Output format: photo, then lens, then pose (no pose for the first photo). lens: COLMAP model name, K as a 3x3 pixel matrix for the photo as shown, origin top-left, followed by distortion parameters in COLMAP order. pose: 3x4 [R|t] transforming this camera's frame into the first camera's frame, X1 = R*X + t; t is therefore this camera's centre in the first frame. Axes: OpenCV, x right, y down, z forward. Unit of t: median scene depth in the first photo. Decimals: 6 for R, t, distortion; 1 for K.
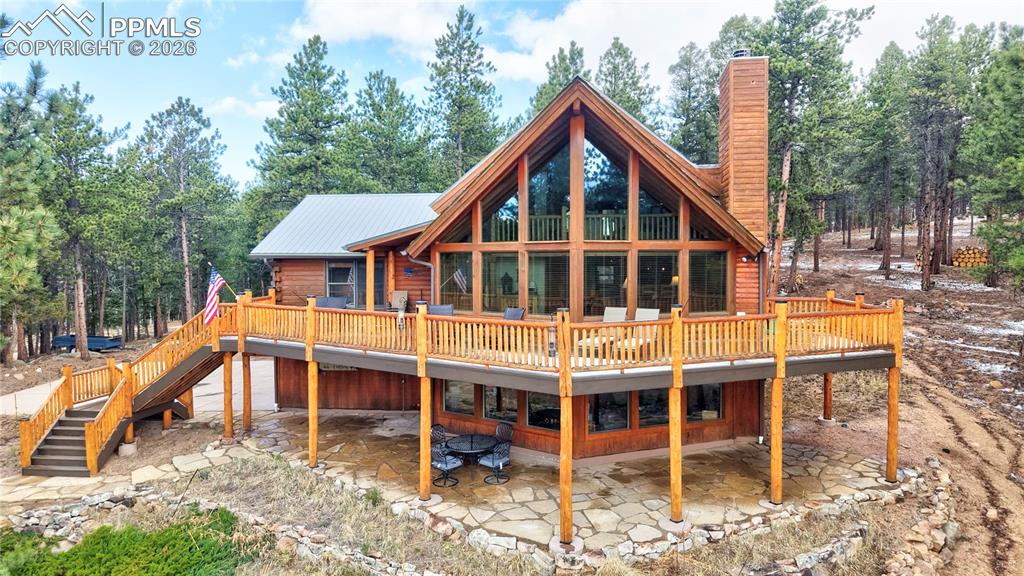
lens RADIAL K [[695.8, 0, 510.6], [0, 695.8, 286.8], [0, 0, 1]] dist [-0.016467, 0.007501]
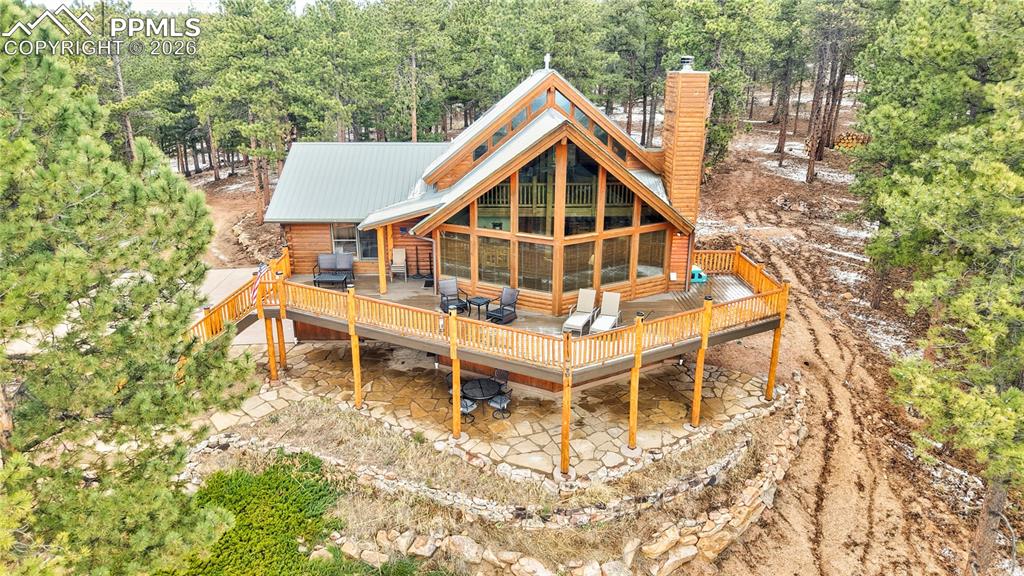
lens RADIAL K [[695.8, 0, 512.0], [0, 695.8, 290.2], [0, 0, 1]] dist [-0.016467, 0.007501]
pose [[0.989518, -0.041114, 0.138432, -0.182740], [0.000199, 0.959004, 0.283394, -0.357216], [-0.144408, -0.280396, 0.948960, -0.254585]]
